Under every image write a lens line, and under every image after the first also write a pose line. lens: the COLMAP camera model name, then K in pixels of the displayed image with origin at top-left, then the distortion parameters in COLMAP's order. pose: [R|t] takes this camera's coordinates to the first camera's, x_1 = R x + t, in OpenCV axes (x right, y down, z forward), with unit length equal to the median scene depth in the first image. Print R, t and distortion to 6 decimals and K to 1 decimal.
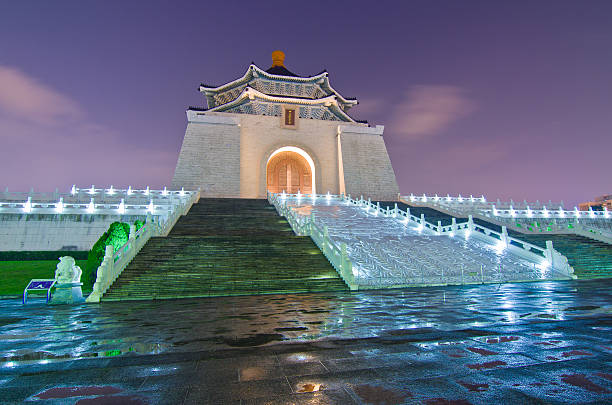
lens RADIAL K [[332.3, 0, 315.6], [0, 332.3, 206.2], [0, 0, 1]] dist [-0.002839, -0.000963]
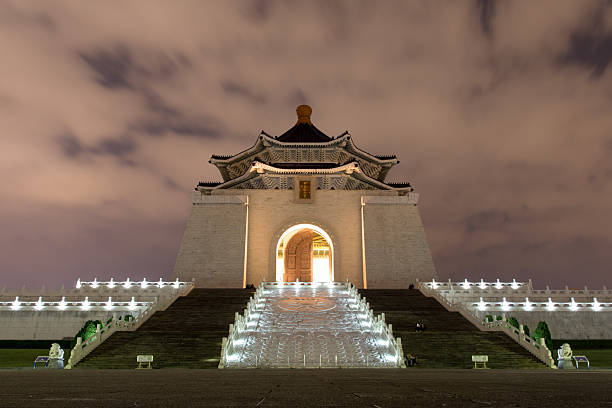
lens RADIAL K [[492.3, 0, 307.5], [0, 492.3, 245.7], [0, 0, 1]] dist [0.001106, 0.000643]
pose [[0.974732, -0.029017, -0.221485, 0.209639], [0.012870, 0.997175, -0.073998, -0.028082], [0.223007, 0.069278, 0.972352, -0.233805]]
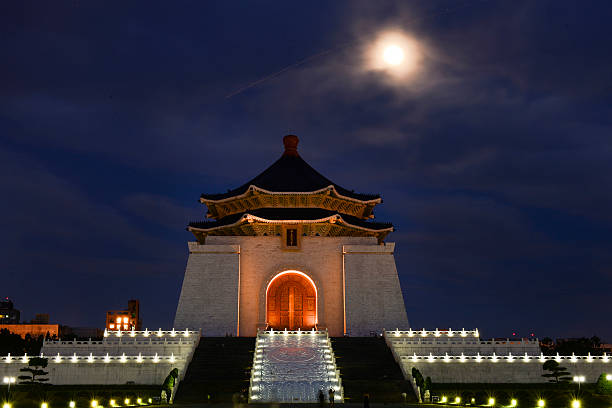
lens RADIAL K [[818.4, 0, 306.0], [0, 818.4, 204.0], [0, 0, 1]] dist [0.005756, 0.010321]
pose [[0.977848, -0.025731, -0.207727, 0.448402], [0.013158, 0.998009, -0.061685, -0.220014], [0.208901, 0.057585, 0.976240, -1.264758]]
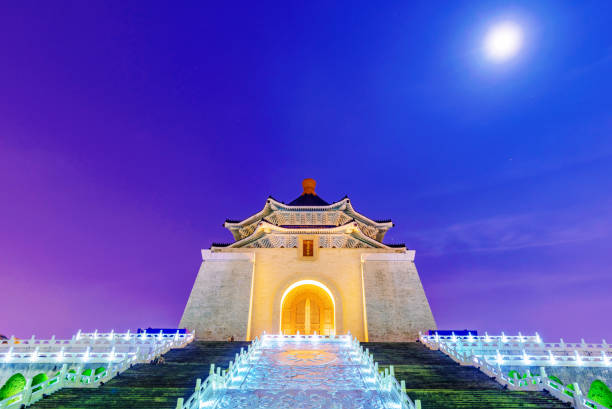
lens RADIAL K [[398.6, 0, 308.0], [0, 398.6, 230.7], [0, 0, 1]] dist [0.003192, 0.002112]
pose [[0.969775, -0.074233, -0.232436, 0.186329], [0.008813, 0.962634, -0.270664, -0.012734], [0.243843, 0.260434, 0.934192, -0.054897]]
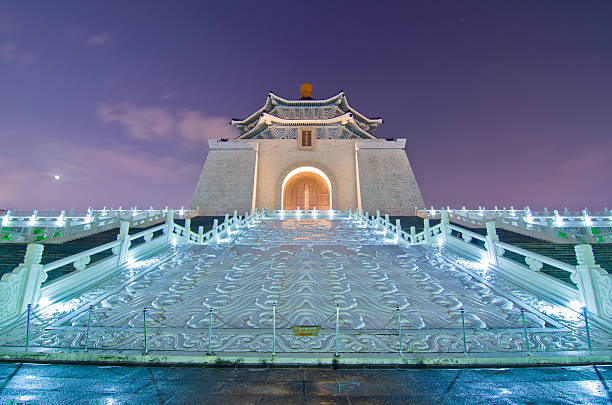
lens RADIAL K [[293.7, 0, 306.0], [0, 293.7, 202.5], [0, 0, 1]] dist [-0.003098, -0.000534]
pose [[0.970694, -0.039531, -0.237045, 0.125767], [0.013895, 0.993960, -0.108859, 0.023479], [0.239916, 0.102375, 0.965381, 0.157021]]
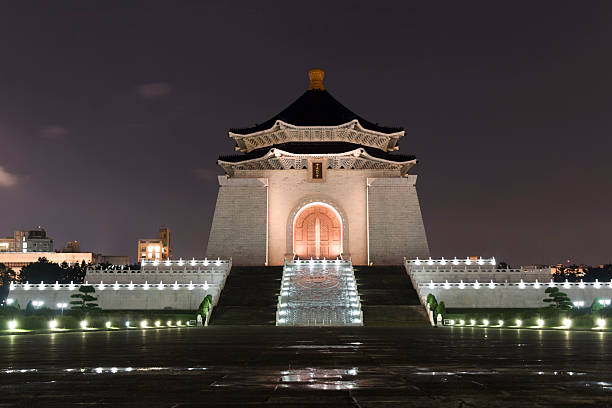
lens RADIAL K [[855.6, 0, 306.0], [0, 855.6, 204.0], [0, 0, 1]] dist [-0.016885, -0.025324]
pose [[0.968918, -0.012134, -0.247084, 0.512306], [0.019937, 0.999378, 0.029101, -0.244686], [0.246577, -0.033123, 0.968557, -1.450024]]
